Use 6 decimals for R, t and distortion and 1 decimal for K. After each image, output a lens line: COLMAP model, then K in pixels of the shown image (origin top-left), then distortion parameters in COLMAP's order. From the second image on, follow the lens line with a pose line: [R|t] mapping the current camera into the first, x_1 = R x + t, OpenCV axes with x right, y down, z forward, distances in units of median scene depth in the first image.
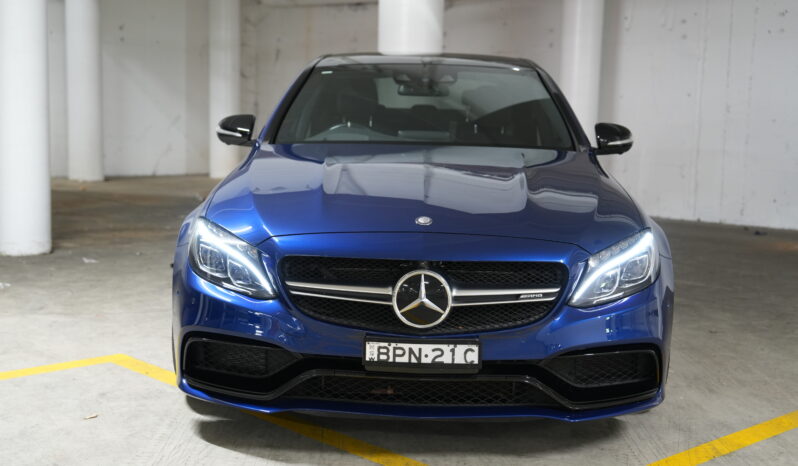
lens RADIAL K [[1072.9, 0, 399.0], [0, 1072.9, 233.0], [0, 0, 1]] dist [0.146349, 0.067411]
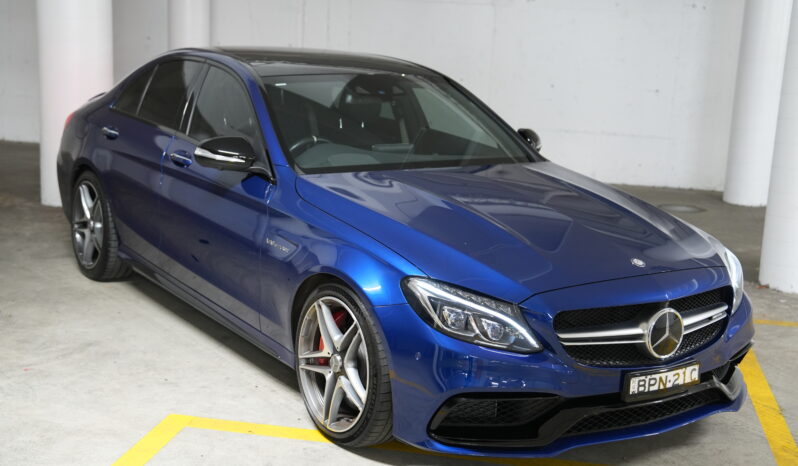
lens RADIAL K [[1072.9, 0, 399.0], [0, 1072.9, 233.0], [0, 0, 1]] dist [0.146349, 0.067411]
pose [[0.813123, -0.104007, 0.572725, -0.809742], [0.047421, 0.992473, 0.112908, -0.178144], [-0.580158, -0.064648, 0.811935, 0.212703]]
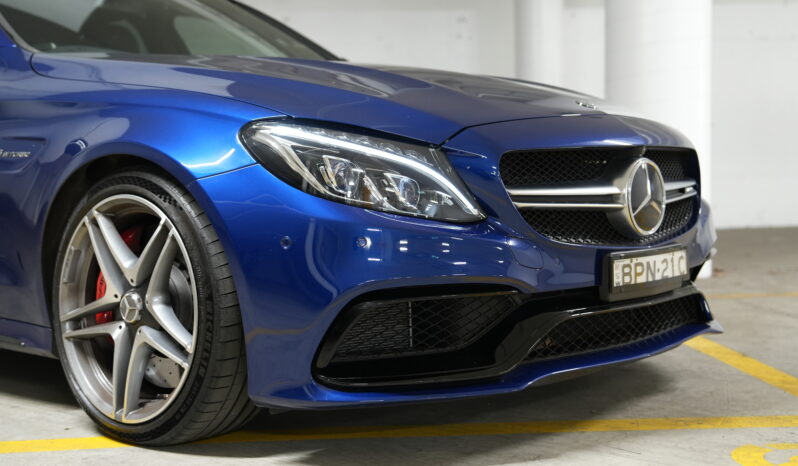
lens RADIAL K [[1072.9, 0, 399.0], [0, 1072.9, 233.0], [0, 0, 1]] dist [0.146349, 0.067411]
pose [[0.638715, -0.080448, 0.765226, -0.634078], [0.127996, 0.991771, -0.002571, 0.062019], [-0.758722, 0.099588, 0.643757, 0.599419]]
